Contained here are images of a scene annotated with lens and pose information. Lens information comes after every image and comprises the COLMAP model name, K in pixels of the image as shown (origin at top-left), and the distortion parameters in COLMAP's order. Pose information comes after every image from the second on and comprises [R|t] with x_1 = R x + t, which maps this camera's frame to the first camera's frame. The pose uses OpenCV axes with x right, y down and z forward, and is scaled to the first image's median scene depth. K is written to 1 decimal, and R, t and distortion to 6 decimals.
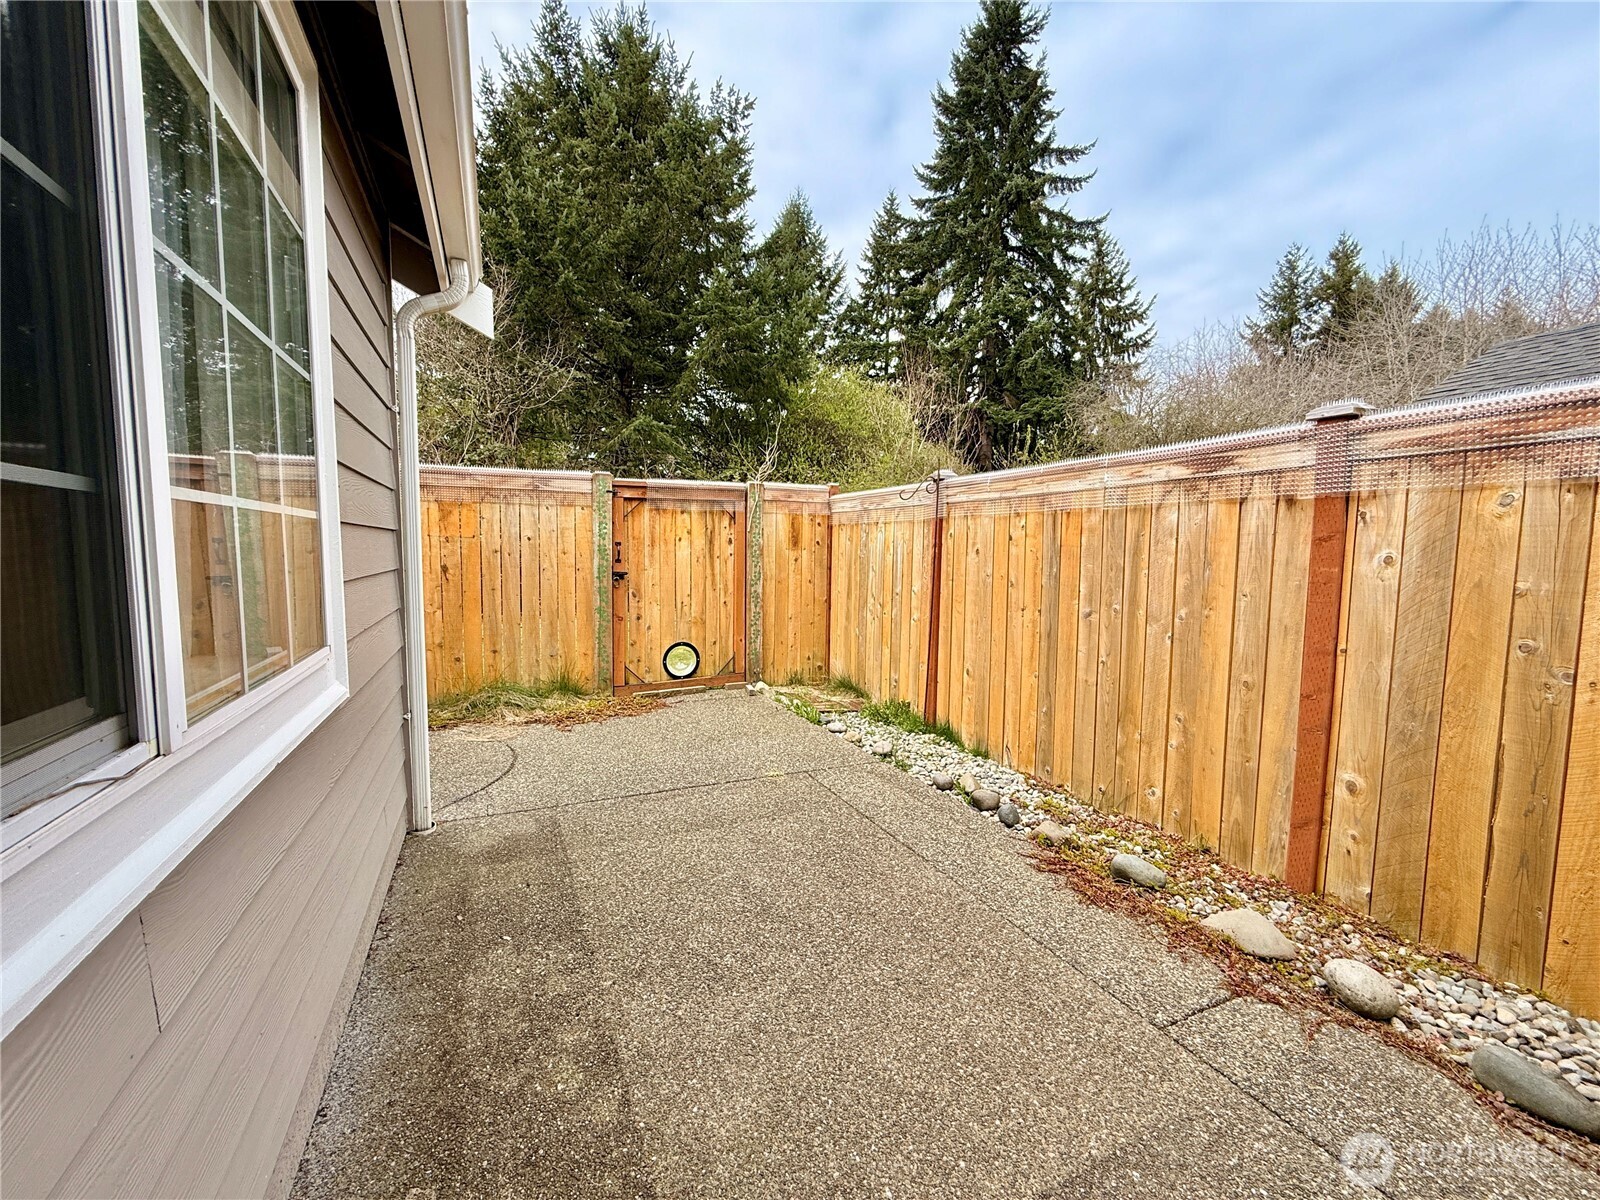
lens RADIAL K [[631.0, 0, 799.4], [0, 631.0, 599.4], [0, 0, 1]] dist [-0.002855, -0.000083]
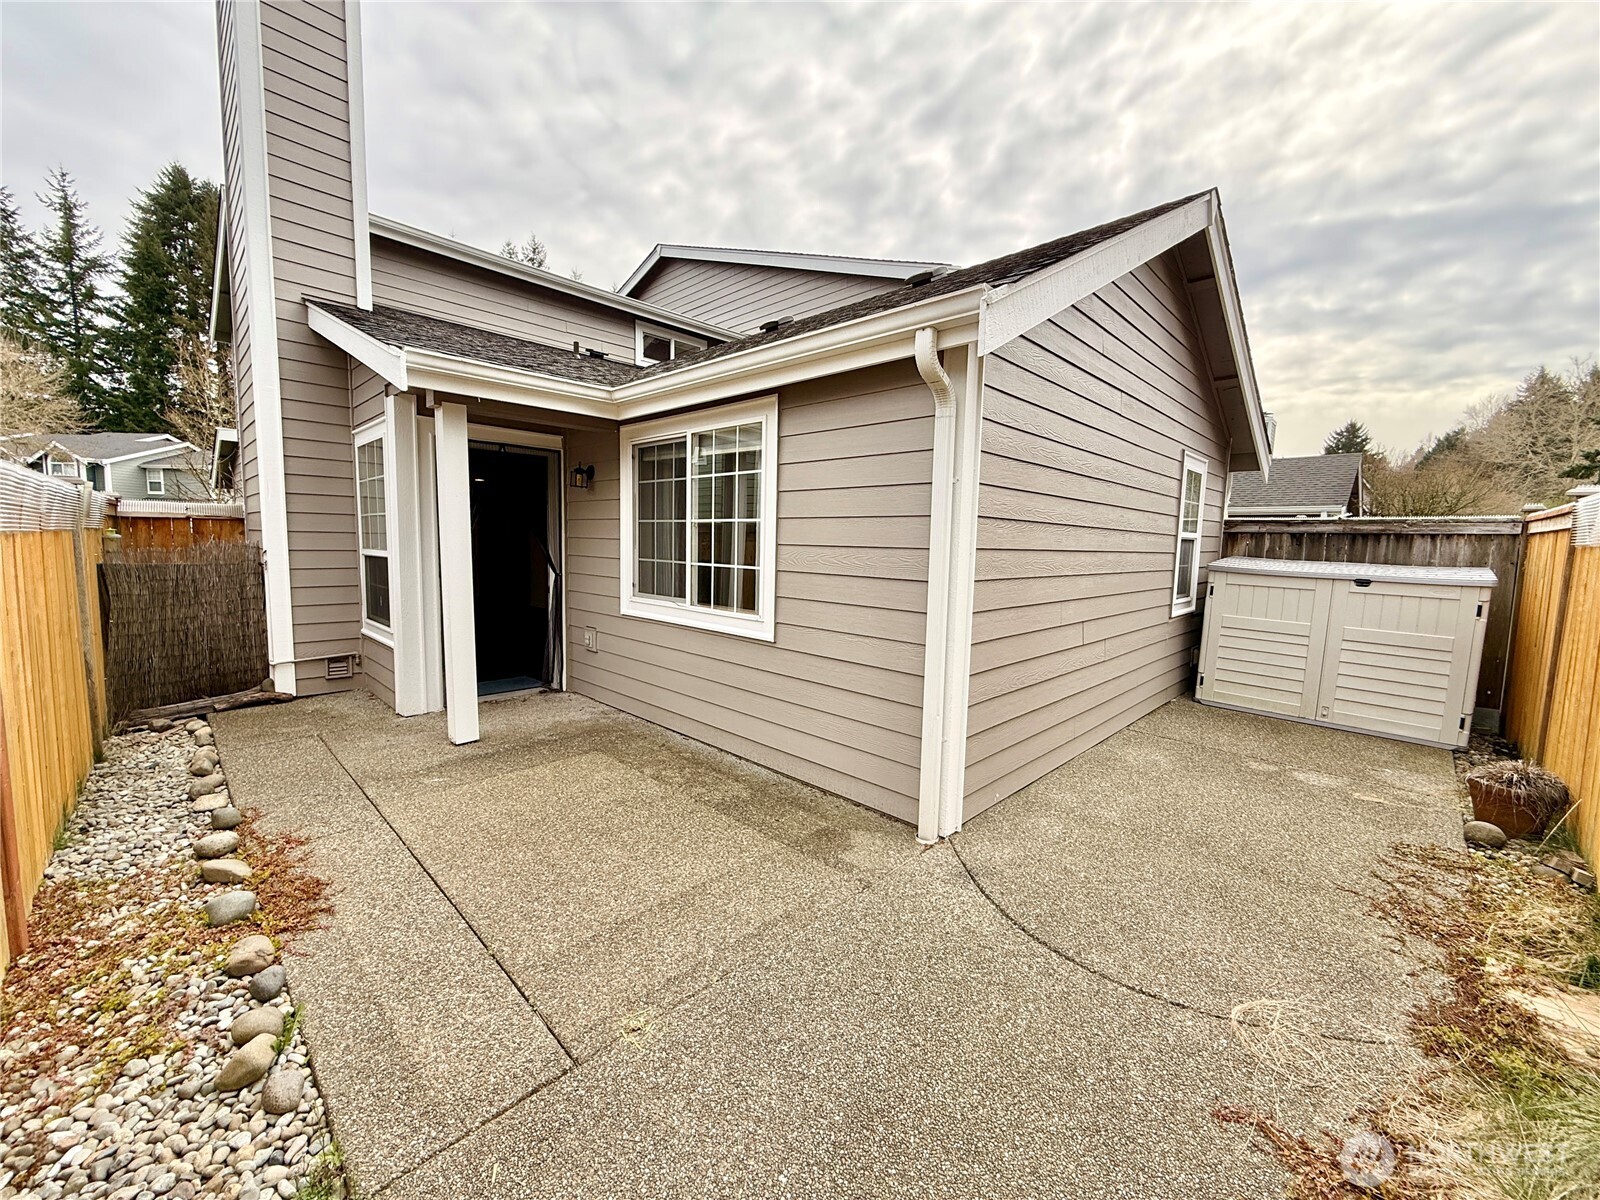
lens RADIAL K [[631.0, 0, 802.2], [0, 631.0, 604.3], [0, 0, 1]] dist [-0.002855, -0.000083]
pose [[-0.936556, 0.005767, -0.350470, 0.010401], [-0.058395, 0.983324, 0.172230, -0.124366], [0.345619, 0.181769, -0.920602, 0.963529]]
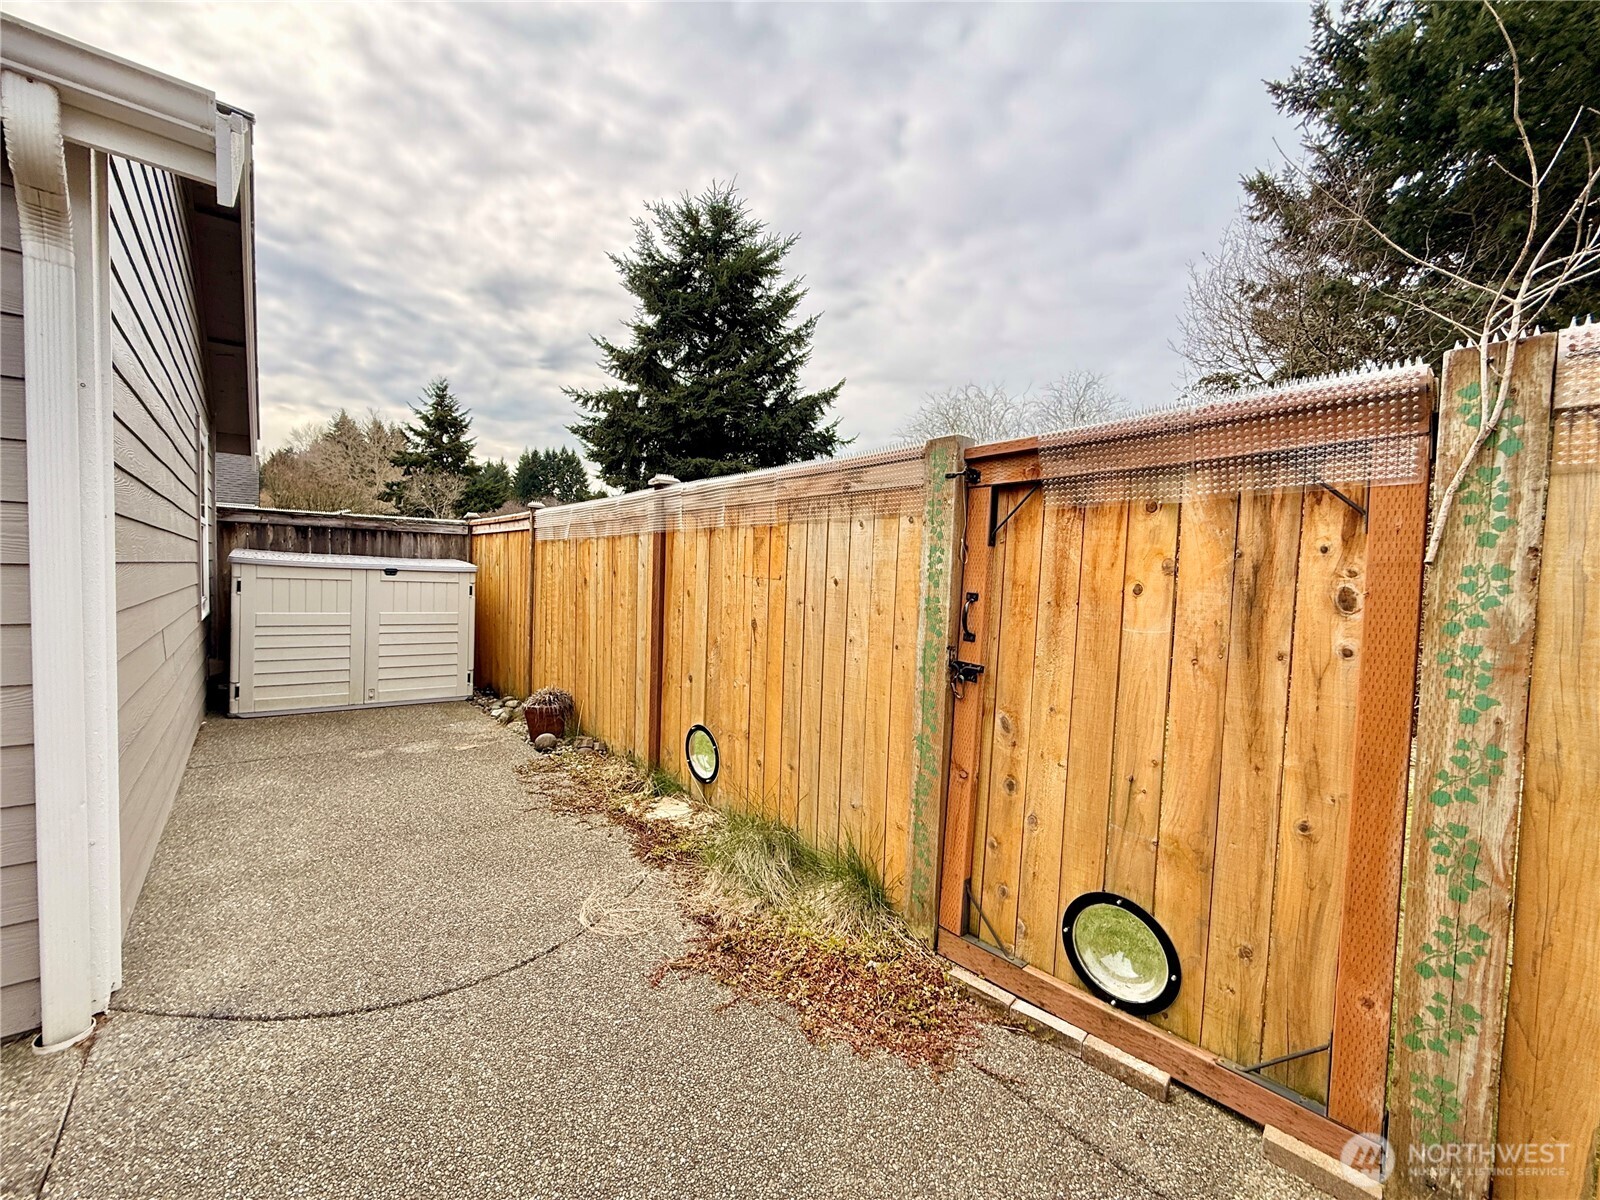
lens RADIAL K [[631.0, 0, 791.8], [0, 631.0, 597.3], [0, 0, 1]] dist [-0.002855, -0.000083]
pose [[0.252889, 0.034454, -0.966882, 0.088316], [-0.102577, 0.994688, 0.008616, -0.077155], [0.962042, 0.097001, 0.255080, 0.755553]]
